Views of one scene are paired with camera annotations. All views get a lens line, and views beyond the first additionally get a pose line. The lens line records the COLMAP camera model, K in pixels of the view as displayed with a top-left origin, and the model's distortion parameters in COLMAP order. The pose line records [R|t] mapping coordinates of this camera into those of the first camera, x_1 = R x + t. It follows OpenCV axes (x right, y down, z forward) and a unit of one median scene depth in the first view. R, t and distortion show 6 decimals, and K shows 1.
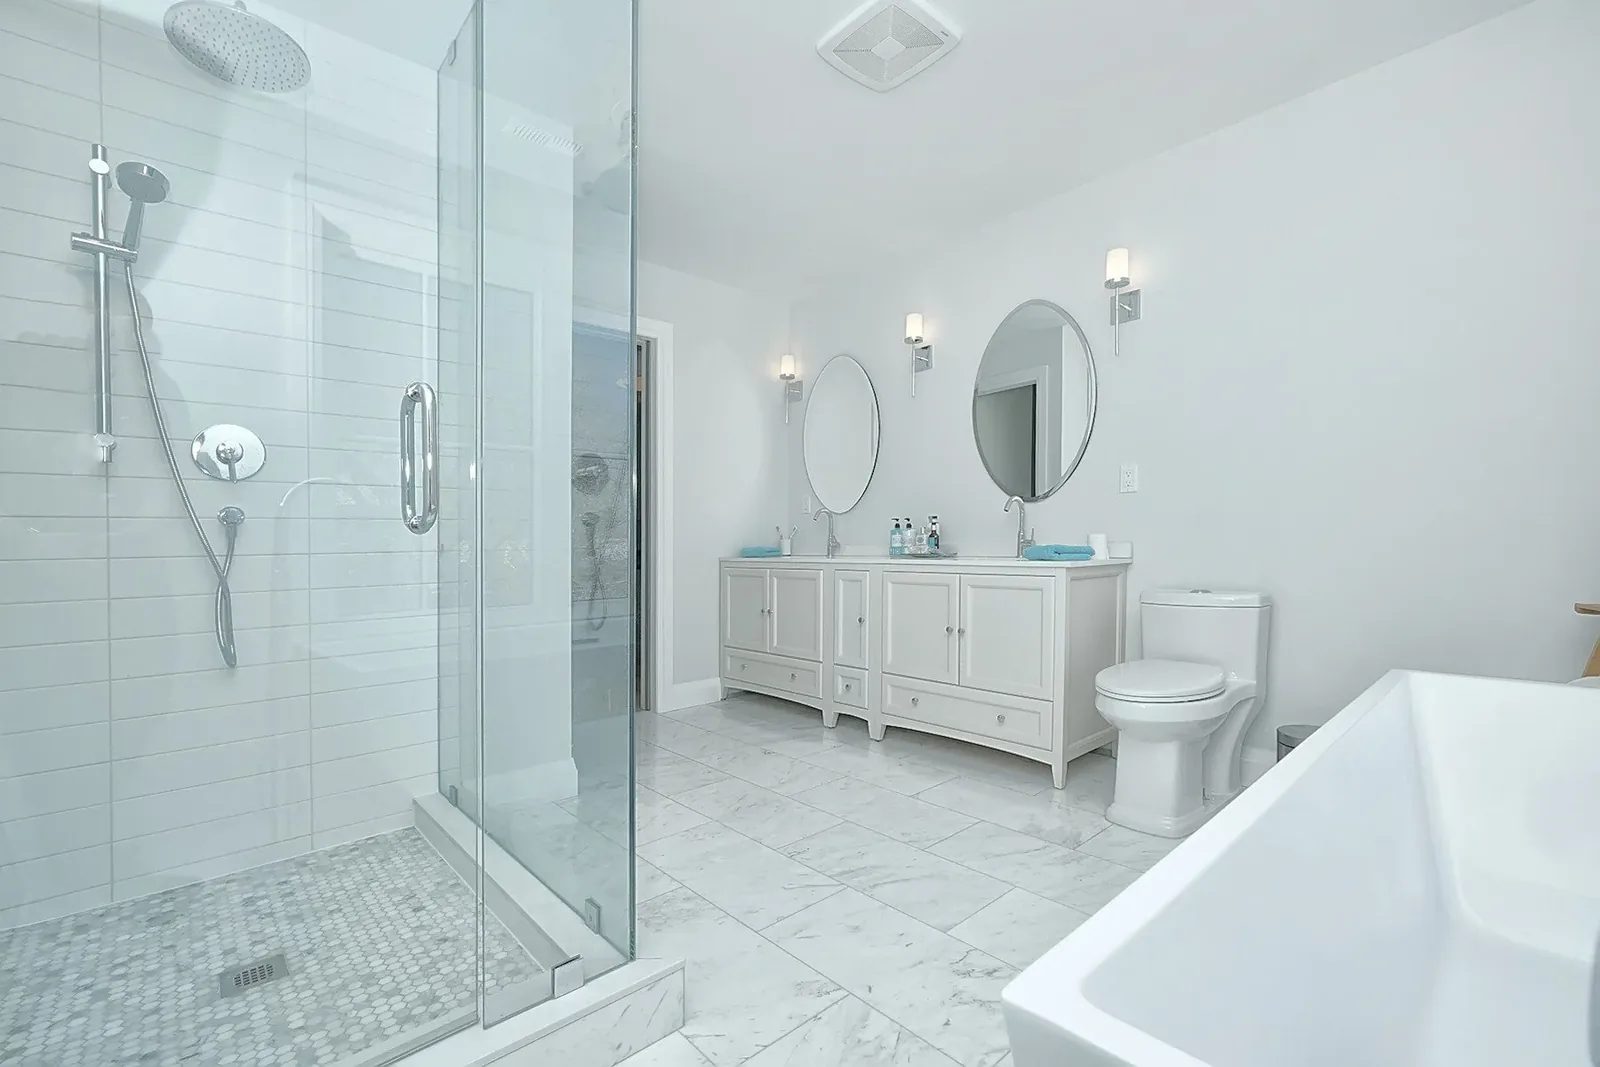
lens RADIAL K [[686.1, 0, 807.3], [0, 686.1, 535.4], [0, 0, 1]] dist [0.002065, 0.000340]
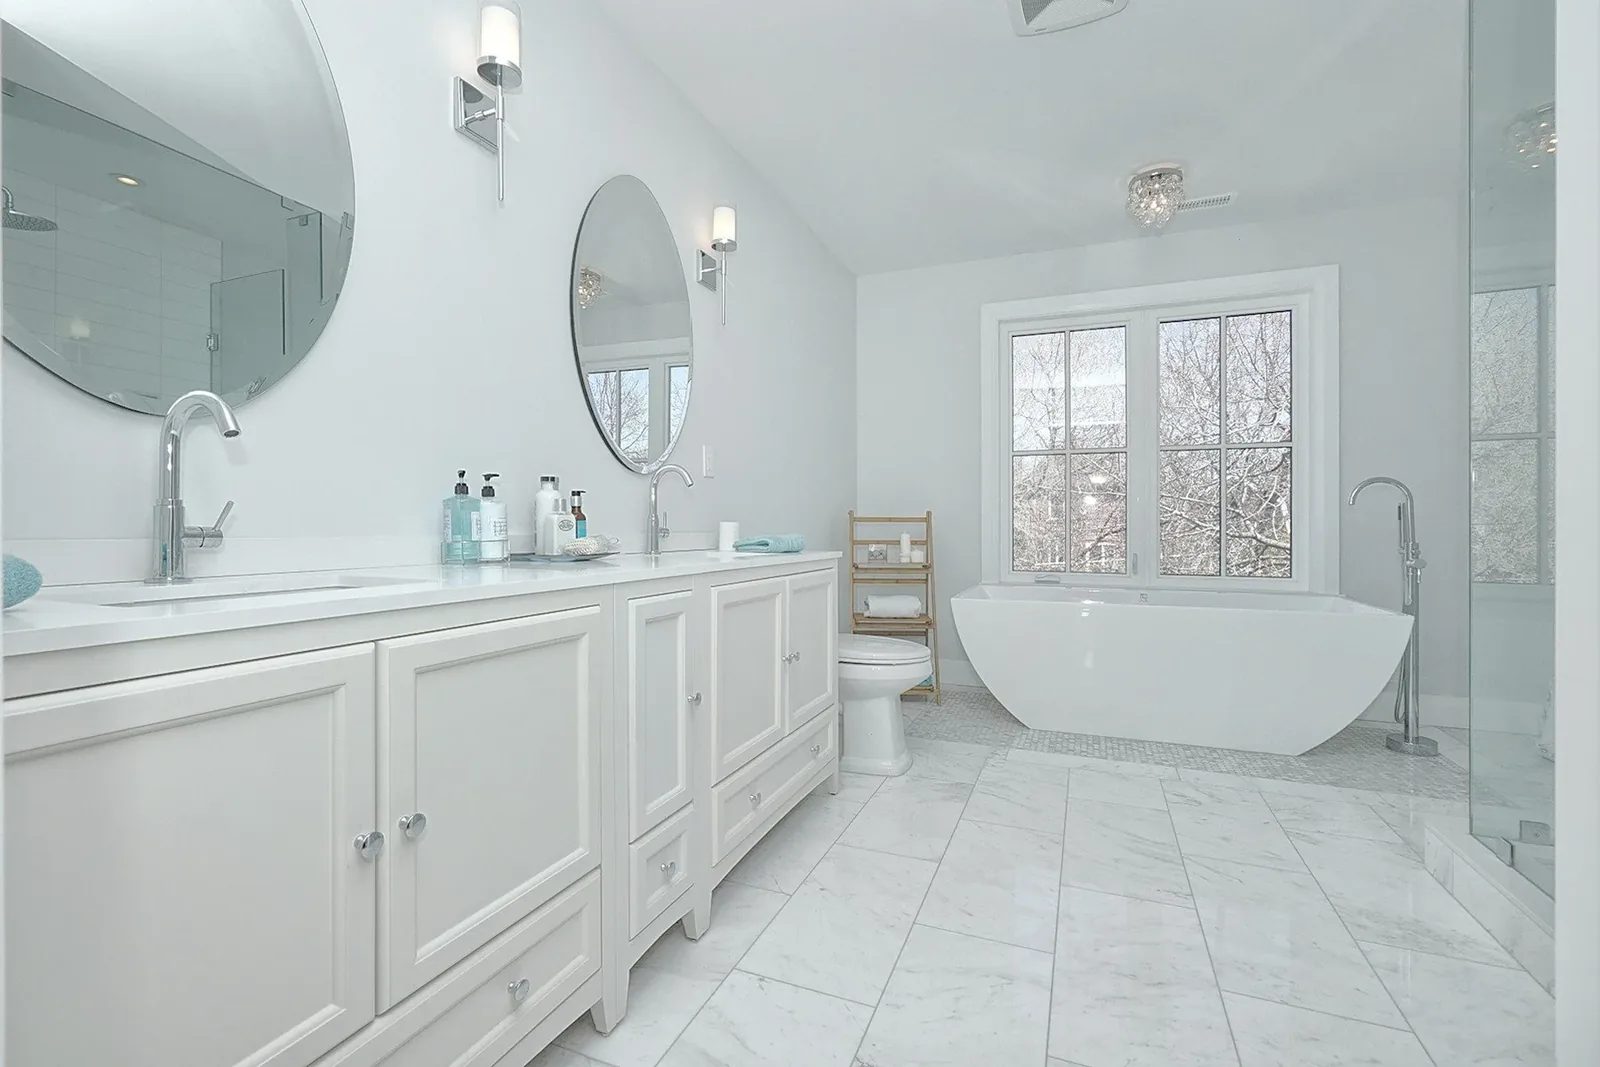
lens RADIAL K [[686.1, 0, 807.3], [0, 686.1, 535.4], [0, 0, 1]] dist [0.002065, 0.000340]
pose [[-0.437353, -0.002128, 0.899287, -0.329311], [-0.017860, 0.999821, -0.006320, 0.012538], [-0.899112, -0.018826, -0.437313, 1.012167]]
